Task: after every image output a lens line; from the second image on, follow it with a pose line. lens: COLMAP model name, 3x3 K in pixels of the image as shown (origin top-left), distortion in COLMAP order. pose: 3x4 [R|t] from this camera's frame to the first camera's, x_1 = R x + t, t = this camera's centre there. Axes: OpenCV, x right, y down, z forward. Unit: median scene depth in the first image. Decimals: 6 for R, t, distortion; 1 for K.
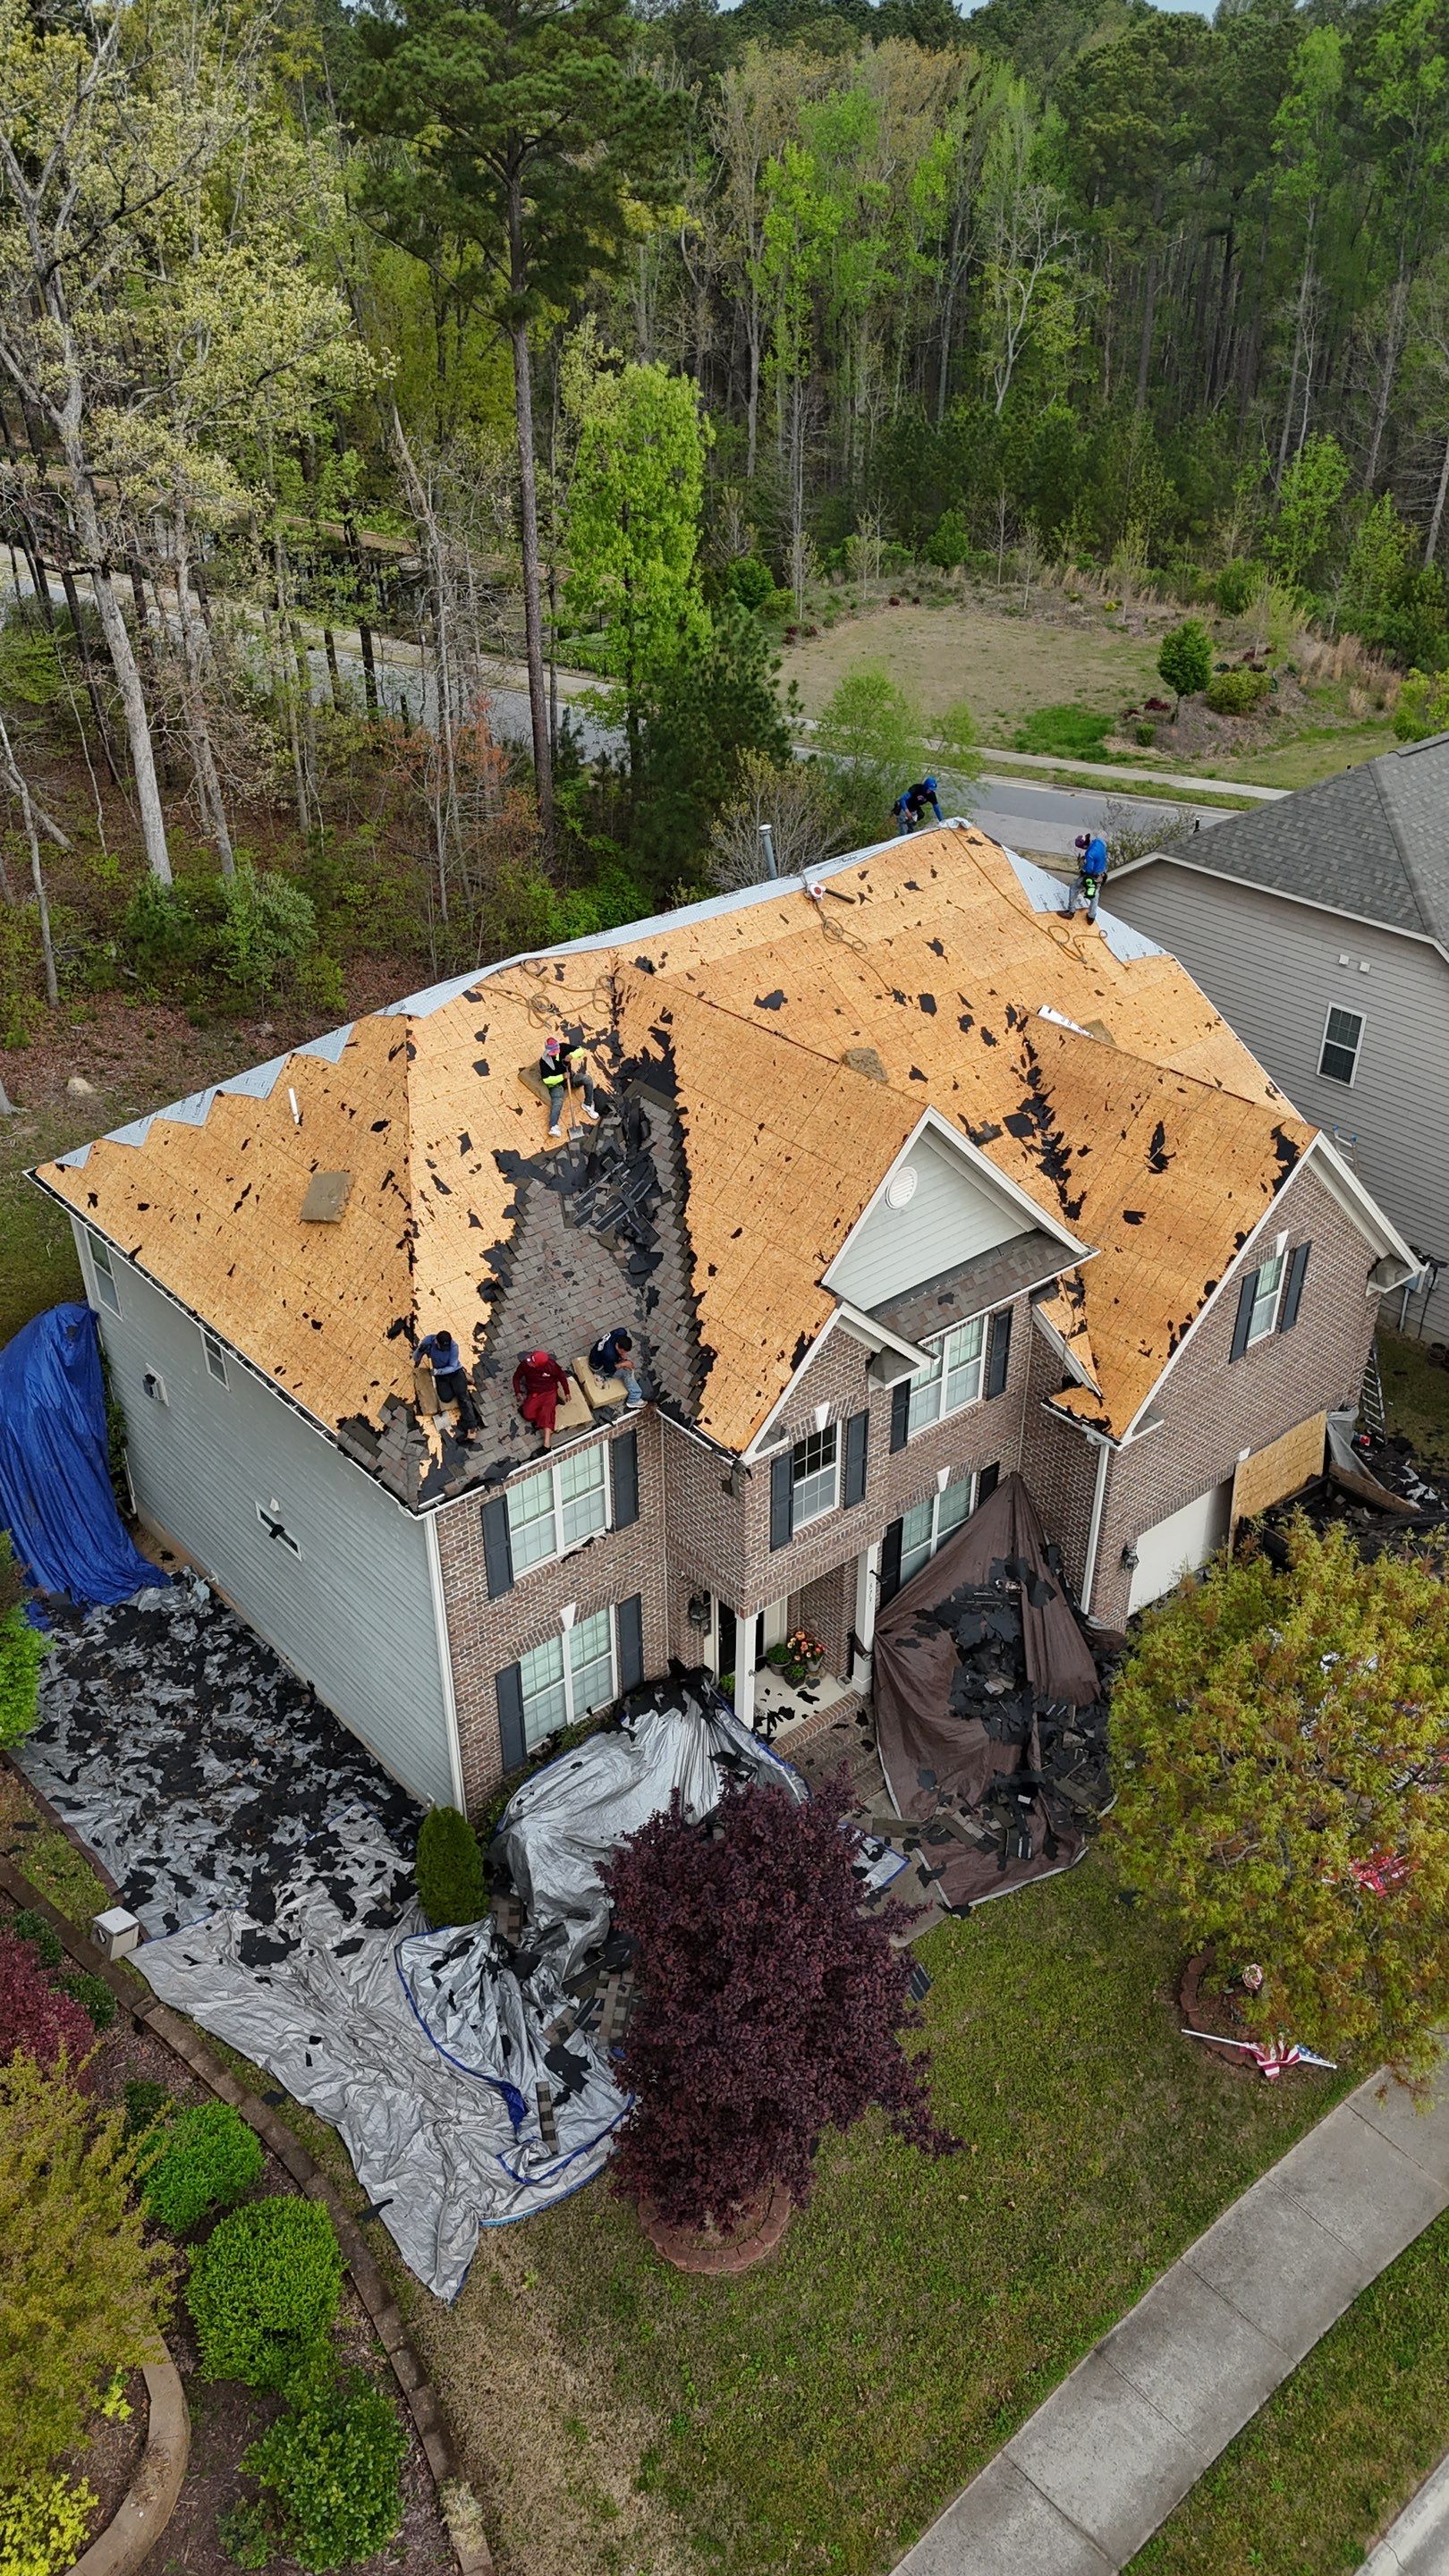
lens RADIAL K [[1887.7, 0, 720.8], [0, 1887.7, 1302.9], [0, 0, 1]] dist [0.060874, -0.052804]
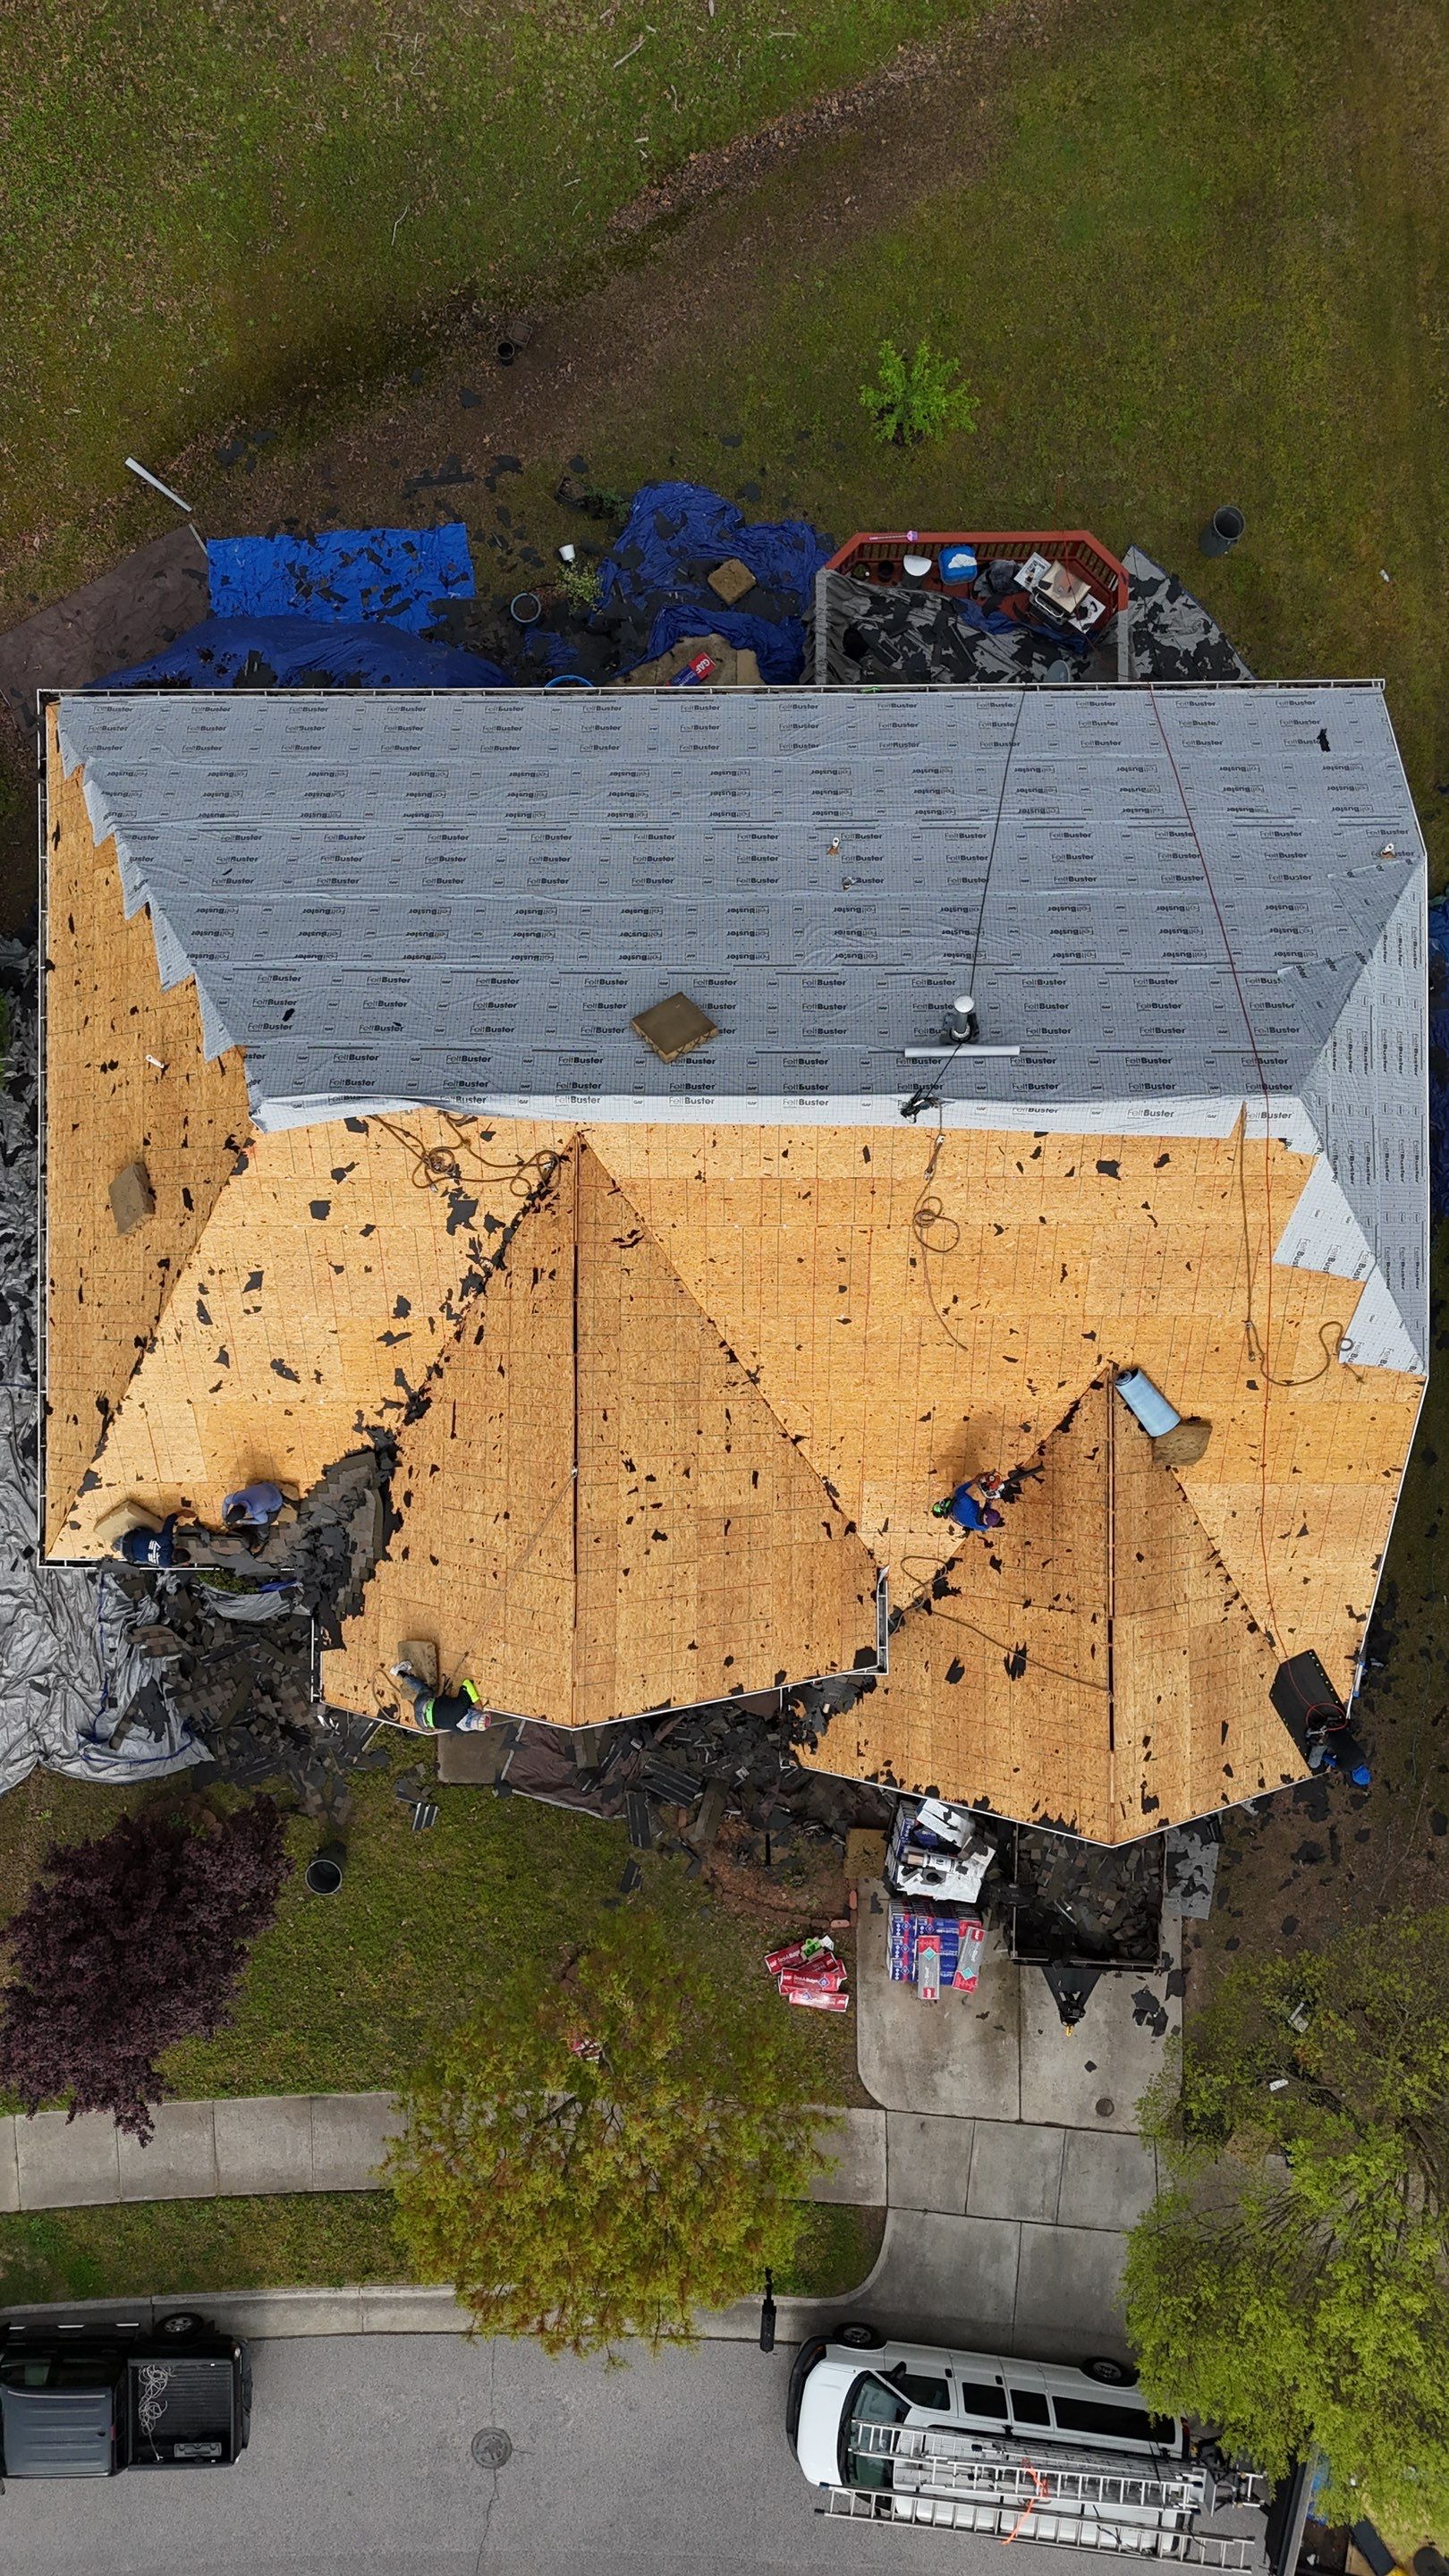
lens RADIAL K [[1887.7, 0, 735.3], [0, 1887.7, 1303.0], [0, 0, 1]] dist [0.060874, -0.052804]
pose [[0.759738, 0.650229, 0.000581, 0.028772], [-0.348875, 0.406878, 0.844237, -0.687858], [0.548711, -0.641602, 0.535969, 0.505972]]
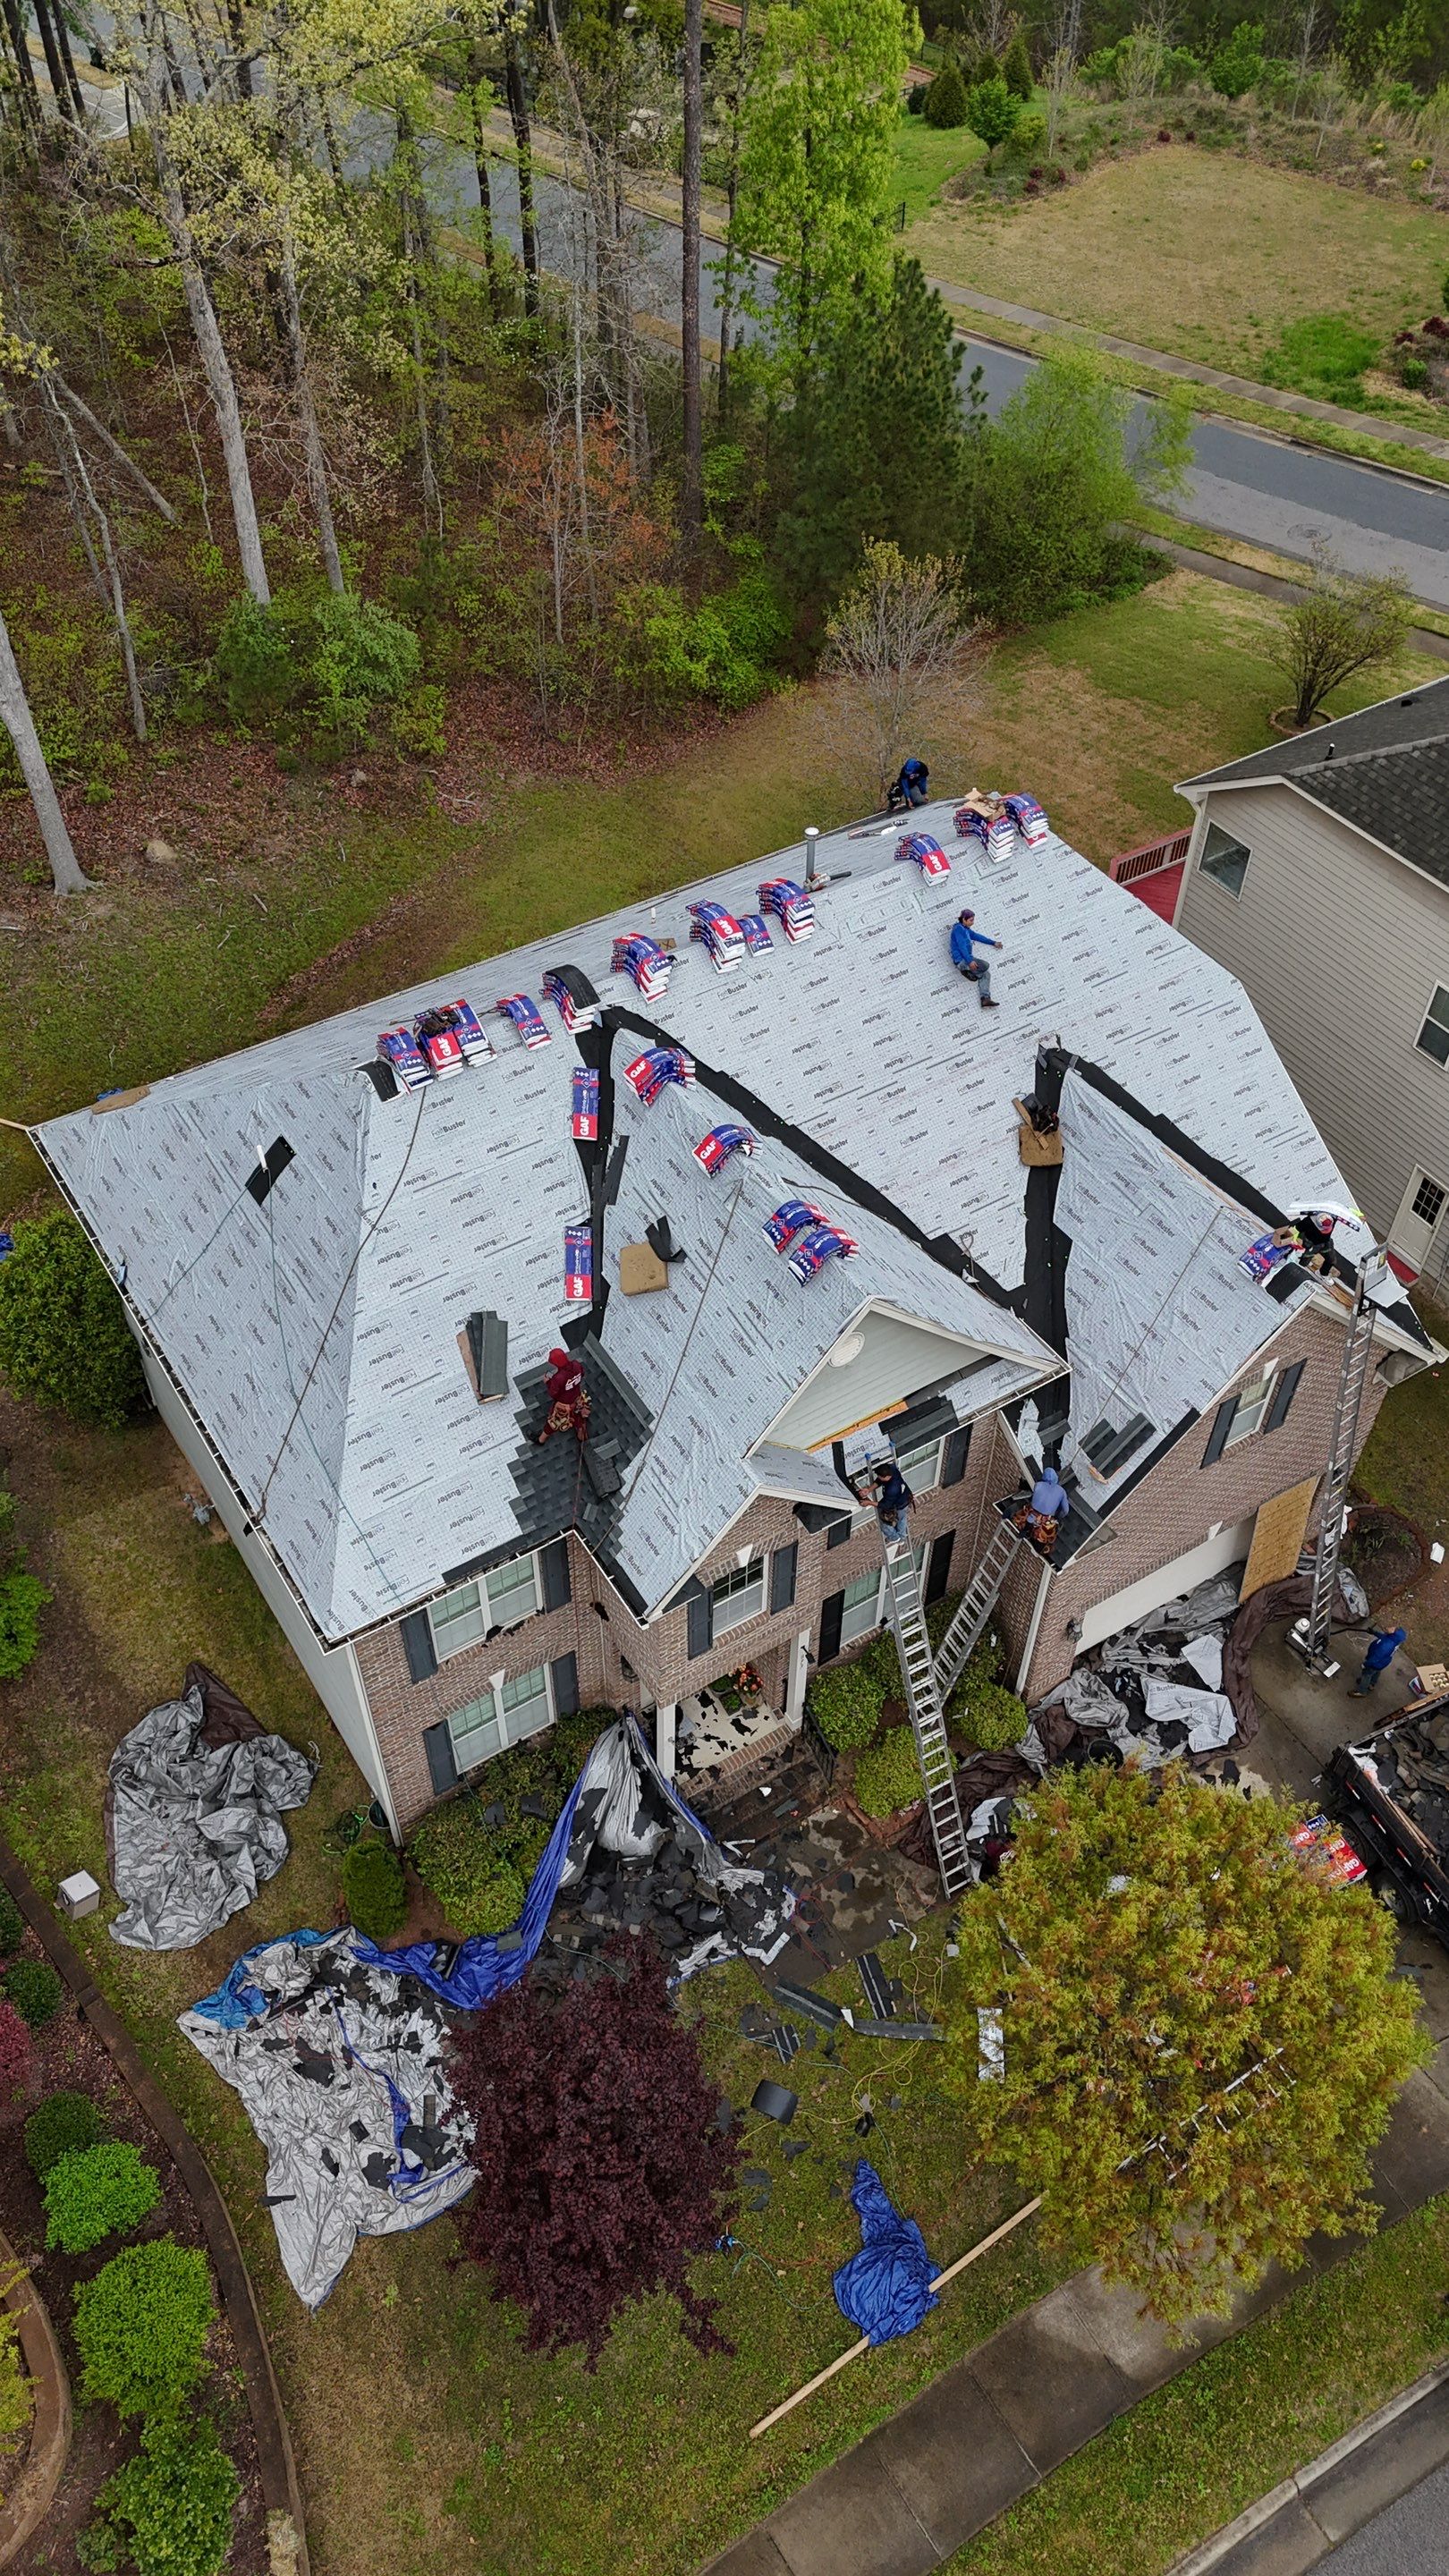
lens RADIAL K [[1887.7, 0, 721.4], [0, 1887.7, 1295.2], [0, 0, 1]] dist [0.060874, -0.052804]
pose [[0.989910, 0.114191, -0.083891, 0.083434], [-0.088225, 0.960010, 0.265700, -0.259223], [0.110877, -0.255618, 0.960399, 0.046081]]
